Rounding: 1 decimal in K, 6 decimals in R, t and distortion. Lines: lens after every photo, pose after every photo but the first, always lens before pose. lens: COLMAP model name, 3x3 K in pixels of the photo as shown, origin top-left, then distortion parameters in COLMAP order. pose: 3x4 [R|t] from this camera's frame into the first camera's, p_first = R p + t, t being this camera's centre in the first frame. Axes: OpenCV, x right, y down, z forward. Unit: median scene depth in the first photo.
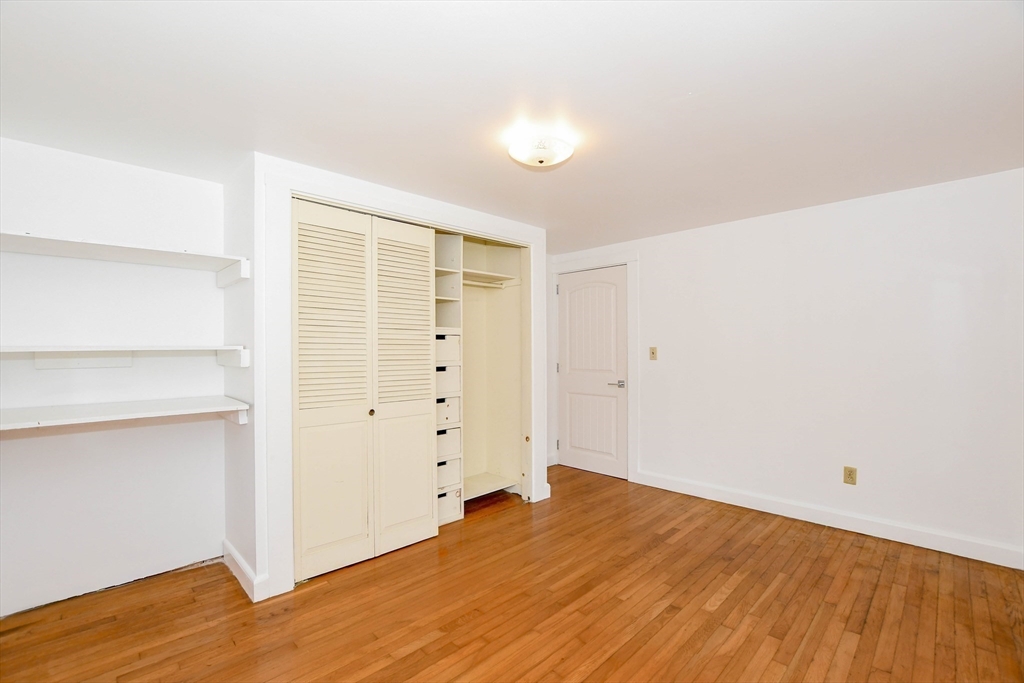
lens RADIAL K [[451.3, 0, 508.1], [0, 451.3, 343.7], [0, 0, 1]] dist [-0.035415, 0.006100]
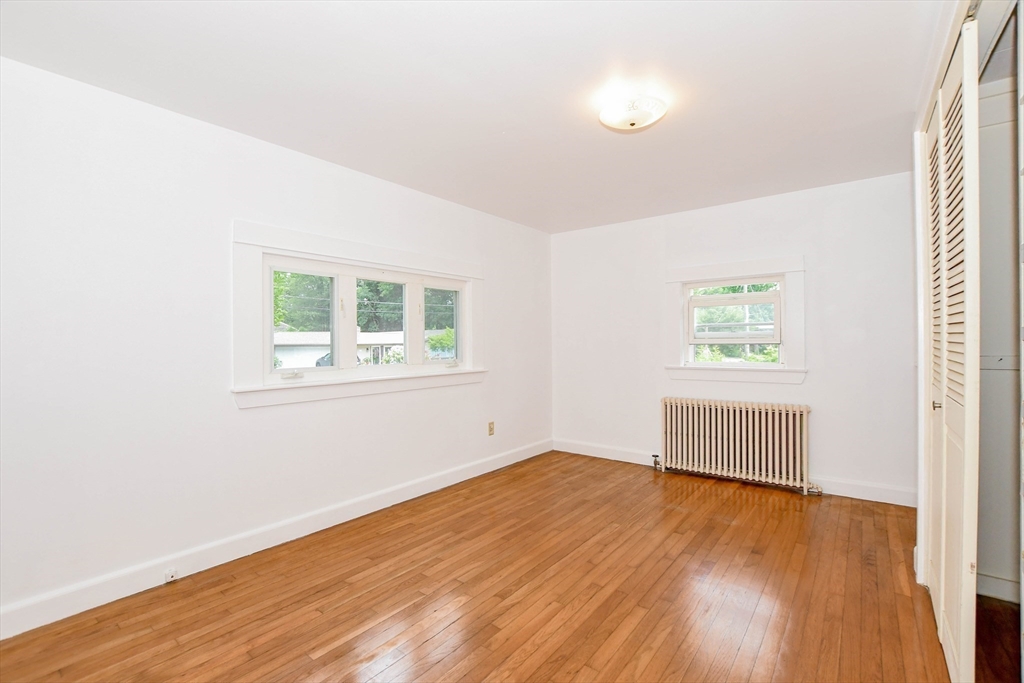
lens RADIAL K [[451.3, 0, 508.1], [0, 451.3, 343.7], [0, 0, 1]] dist [-0.035415, 0.006100]
pose [[-0.992629, 0.013438, -0.120445, 0.422040], [0.013917, 0.999898, -0.003137, 0.065388], [0.120391, -0.004790, -0.992715, 1.747102]]
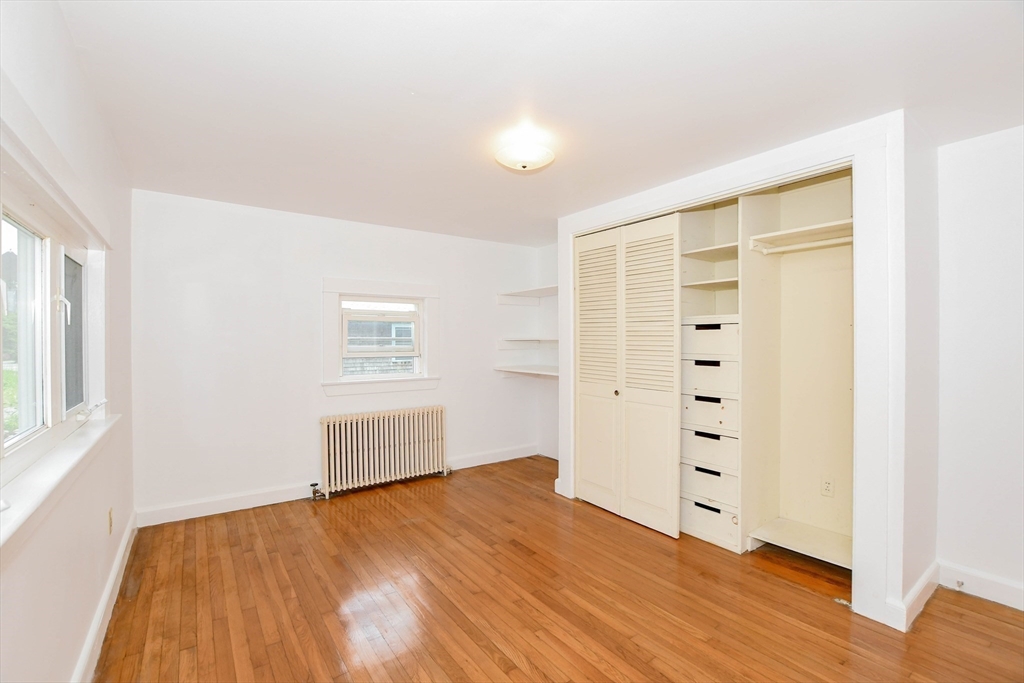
lens RADIAL K [[451.3, 0, 508.1], [0, 451.3, 343.7], [0, 0, 1]] dist [-0.035415, 0.006100]
pose [[-0.156742, 0.012494, -0.987561, 1.041517], [0.008100, 0.999903, 0.011364, 0.006673], [0.987606, -0.006218, -0.156828, 1.019813]]
